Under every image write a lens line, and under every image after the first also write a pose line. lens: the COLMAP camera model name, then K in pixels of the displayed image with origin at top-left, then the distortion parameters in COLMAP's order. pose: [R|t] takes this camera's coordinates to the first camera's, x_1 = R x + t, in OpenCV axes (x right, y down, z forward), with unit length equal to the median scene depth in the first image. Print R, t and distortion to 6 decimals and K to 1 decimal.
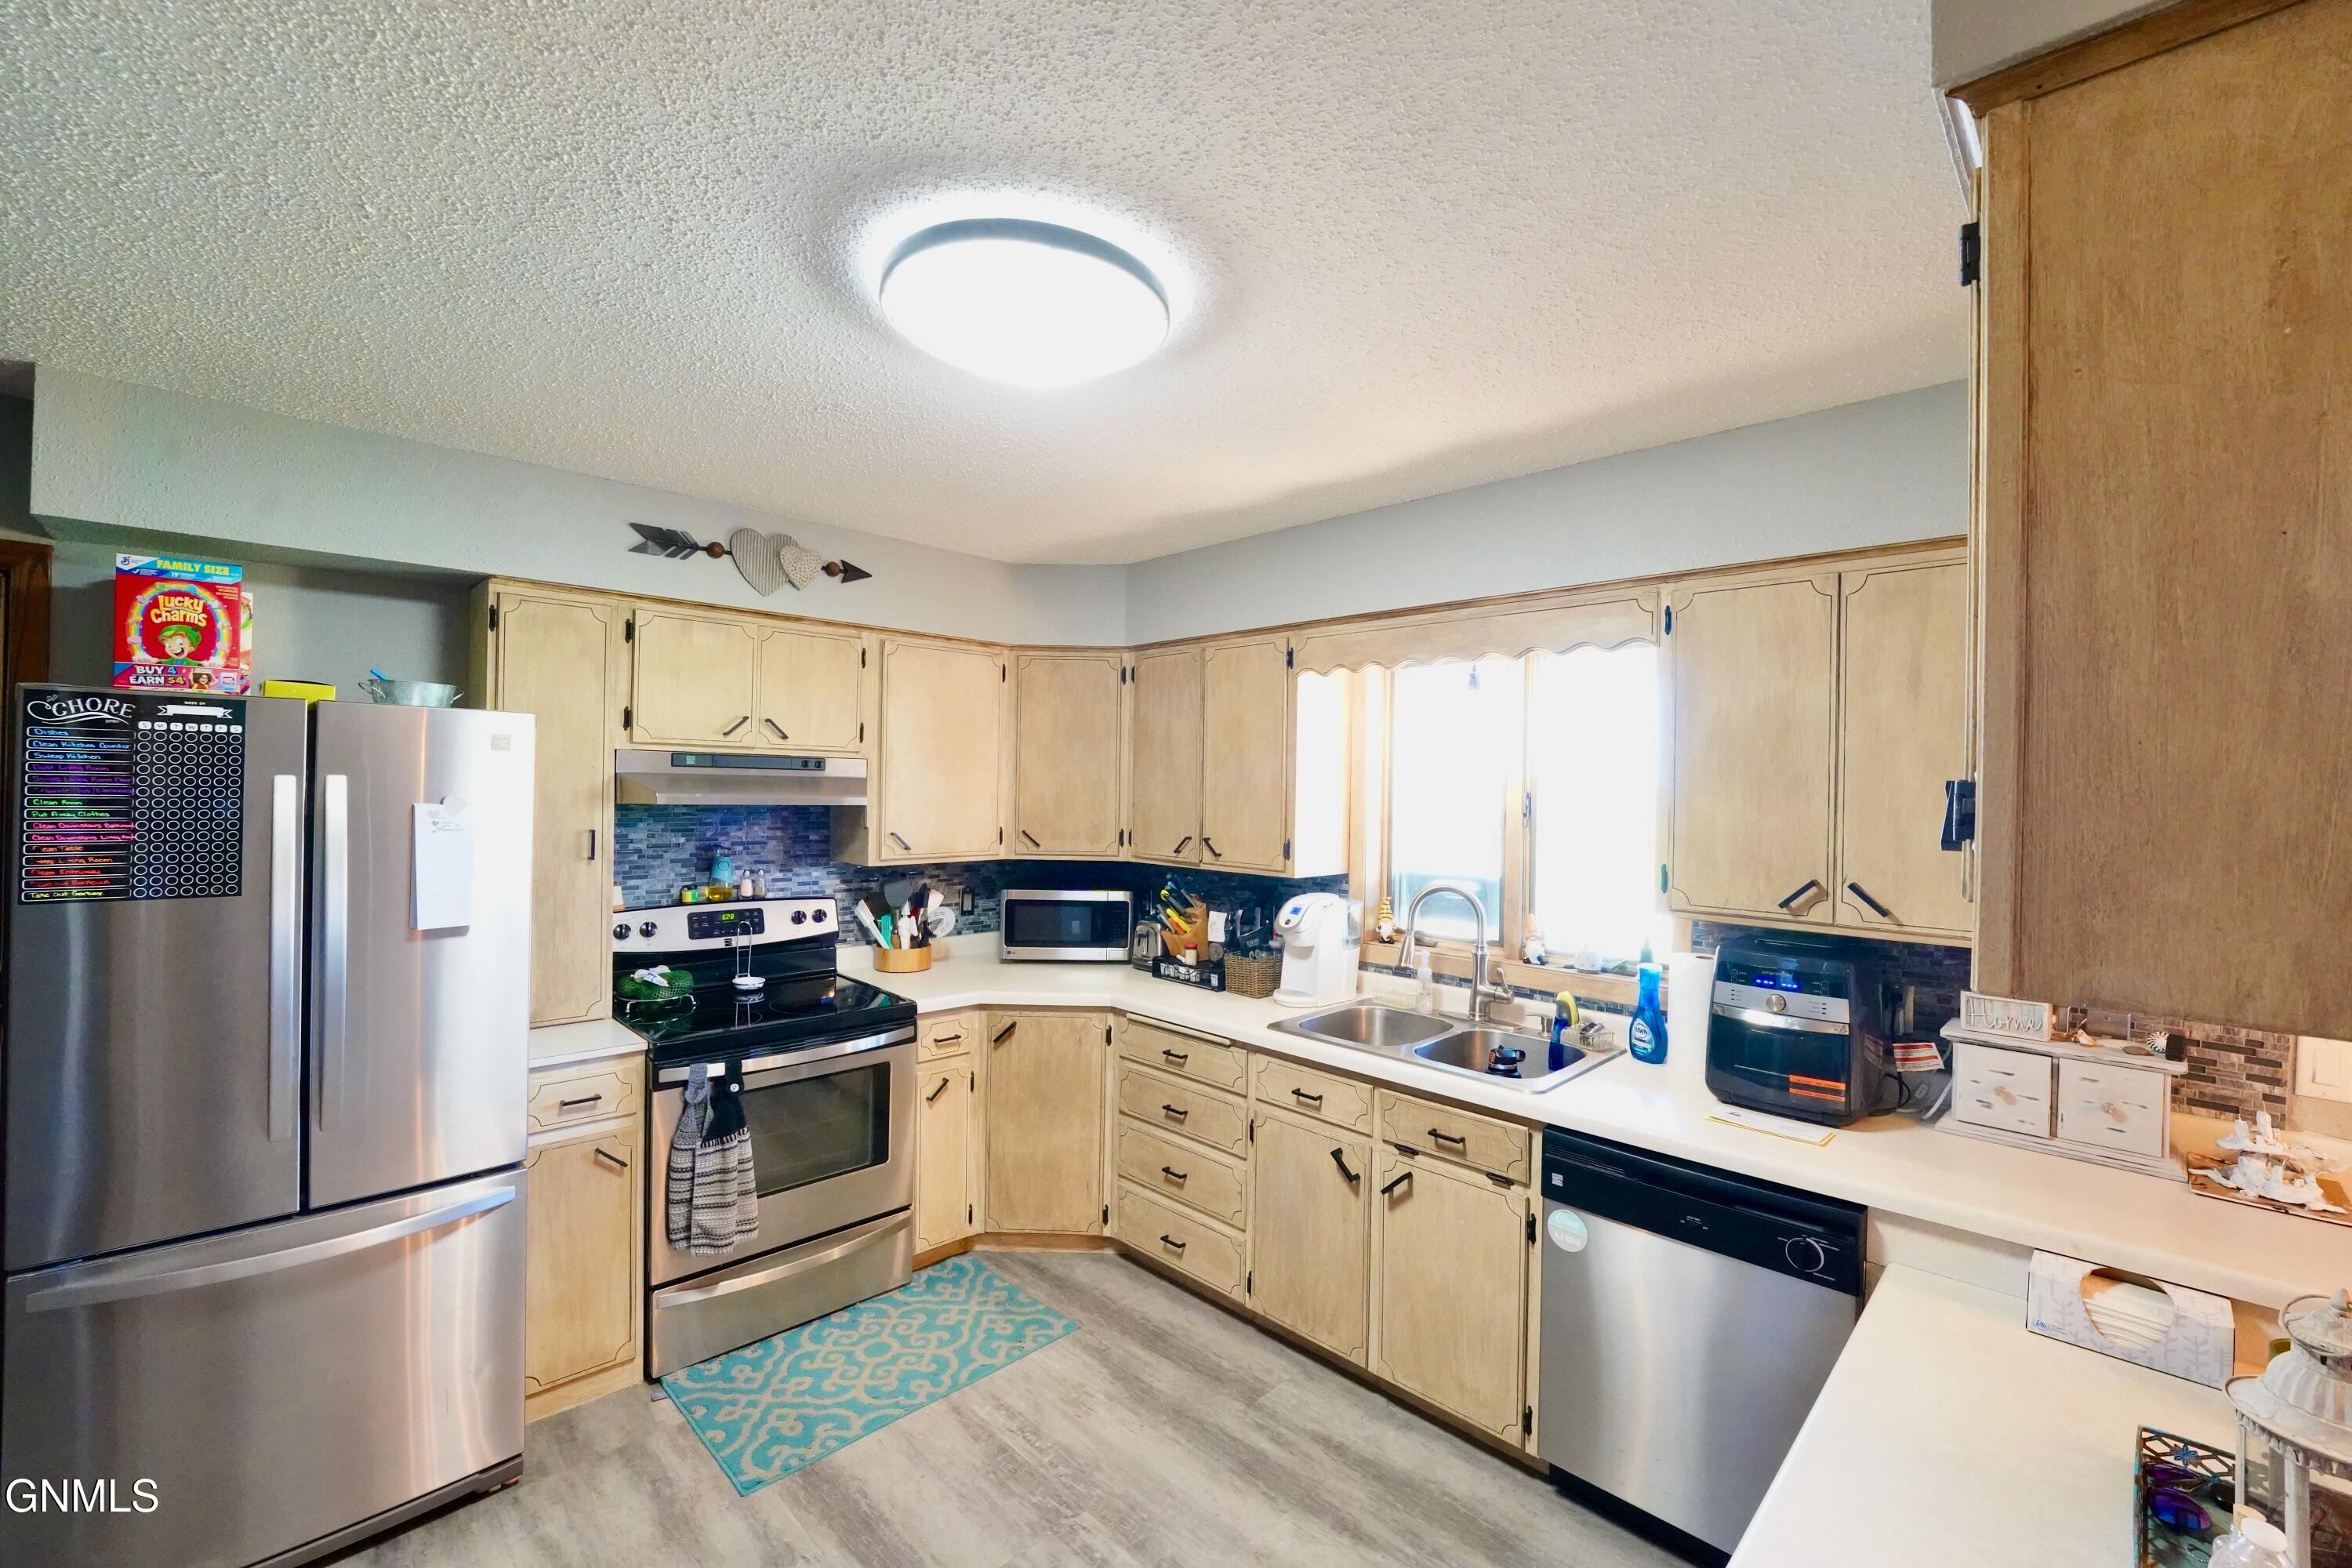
lens RADIAL K [[961.3, 0, 1188.2], [0, 961.3, 782.5], [0, 0, 1]] dist [-0.030314, 0.003572]
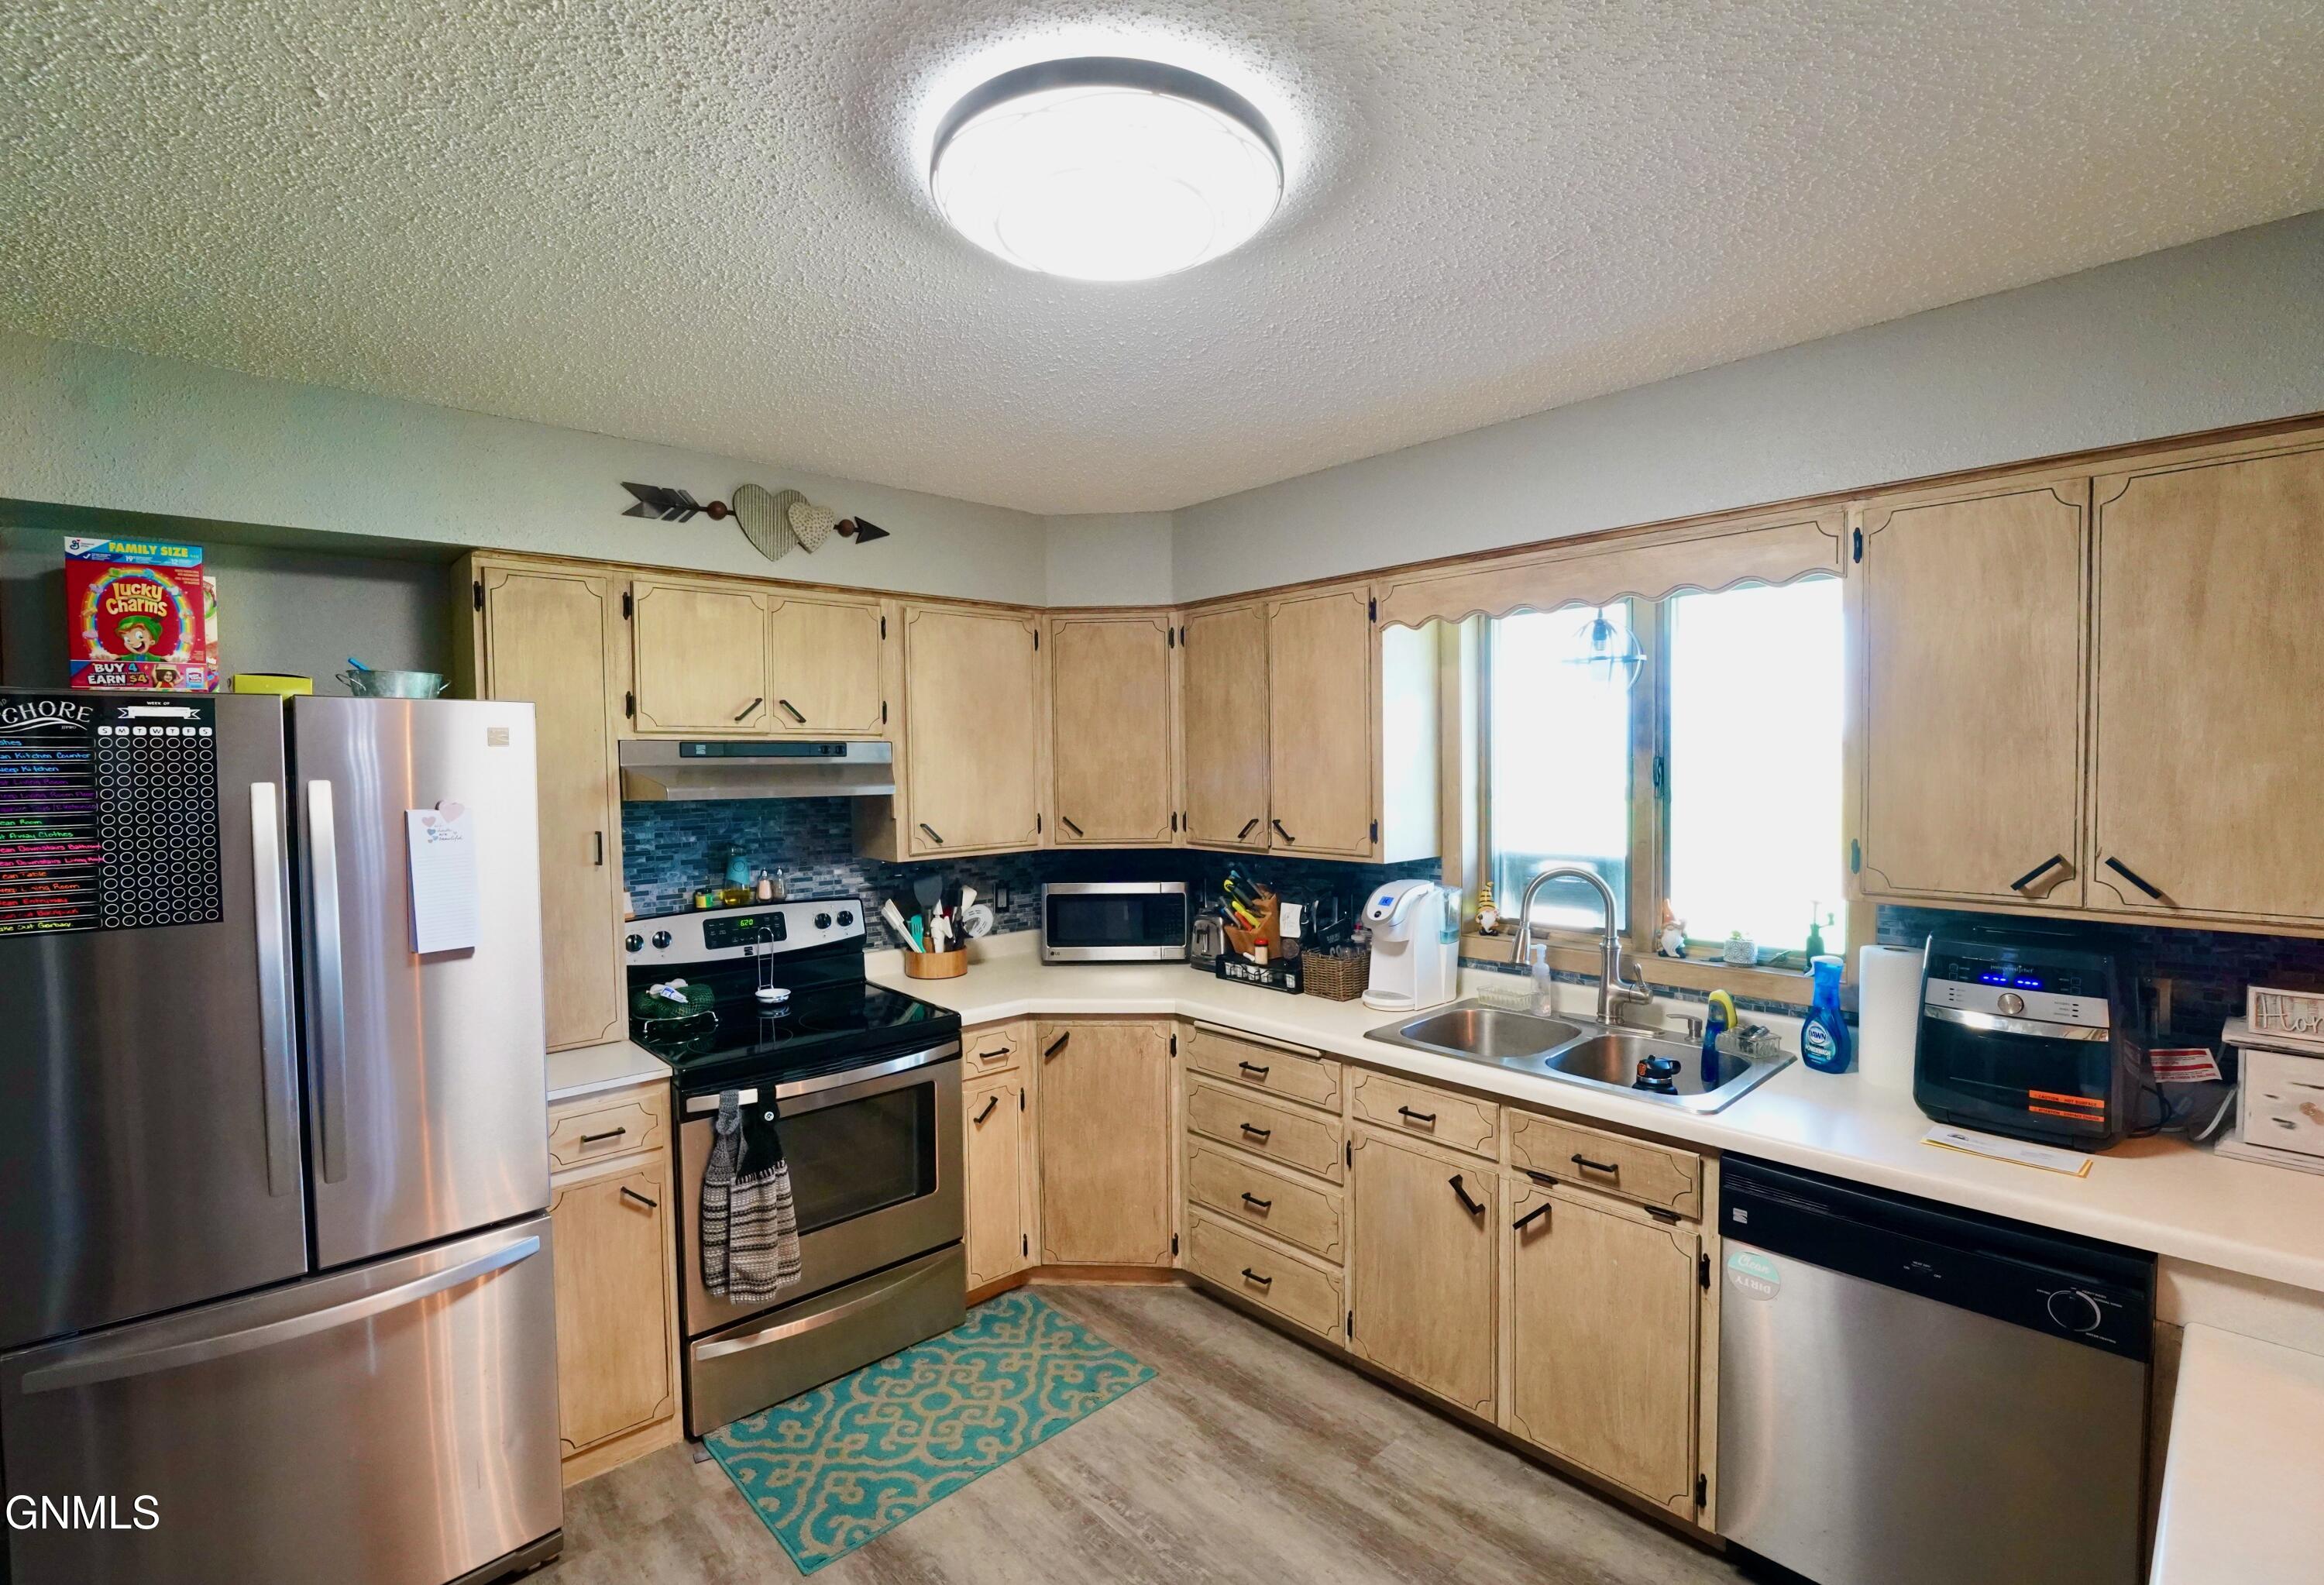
lens RADIAL K [[1032.2, 0, 1145.1], [0, 1032.2, 795.5], [0, 0, 1]] dist [-0.029103, 0.002787]
pose [[0.998328, -0.028331, -0.050383, -0.069278], [0.030224, 0.998850, 0.037207, -0.004355], [0.049271, -0.038668, 0.998037, 0.072161]]
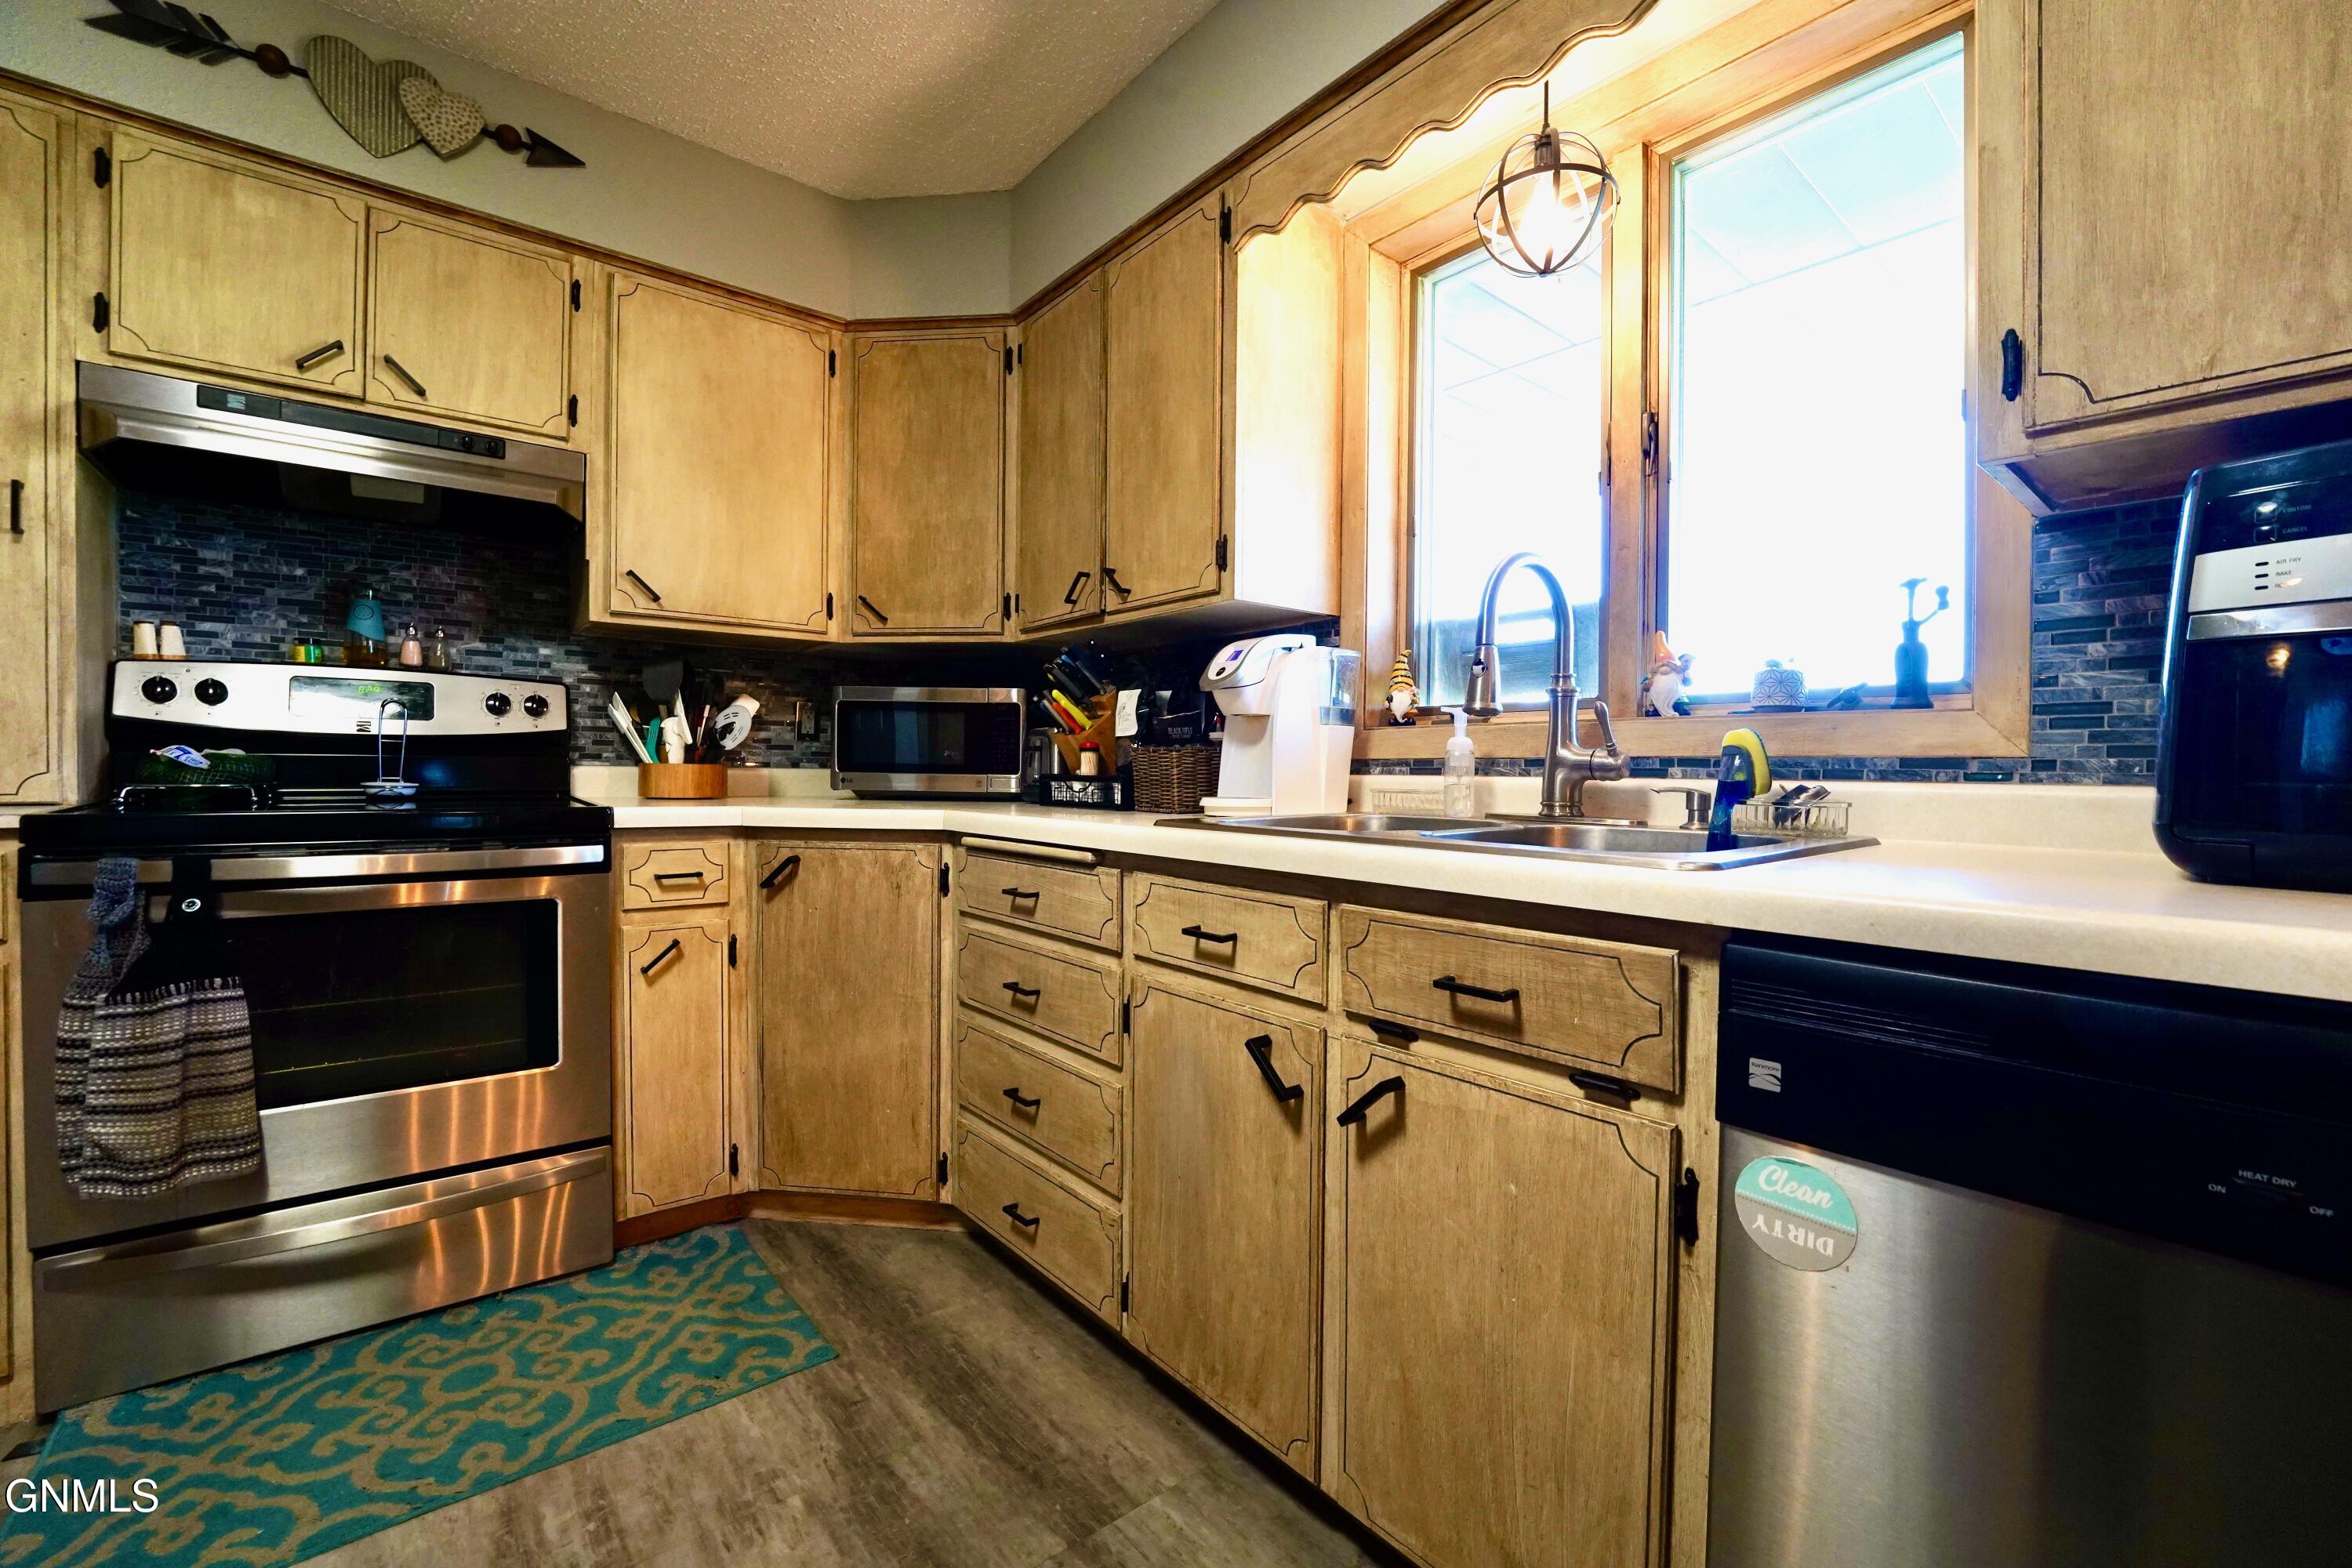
lens RADIAL K [[961.3, 0, 1188.8], [0, 961.3, 786.1], [0, 0, 1]] dist [-0.030314, 0.003572]
pose [[0.996018, -0.003848, -0.089067, 0.164155], [0.005476, 0.999822, 0.018040, 0.246306], [0.088982, -0.018456, 0.995862, 0.510083]]
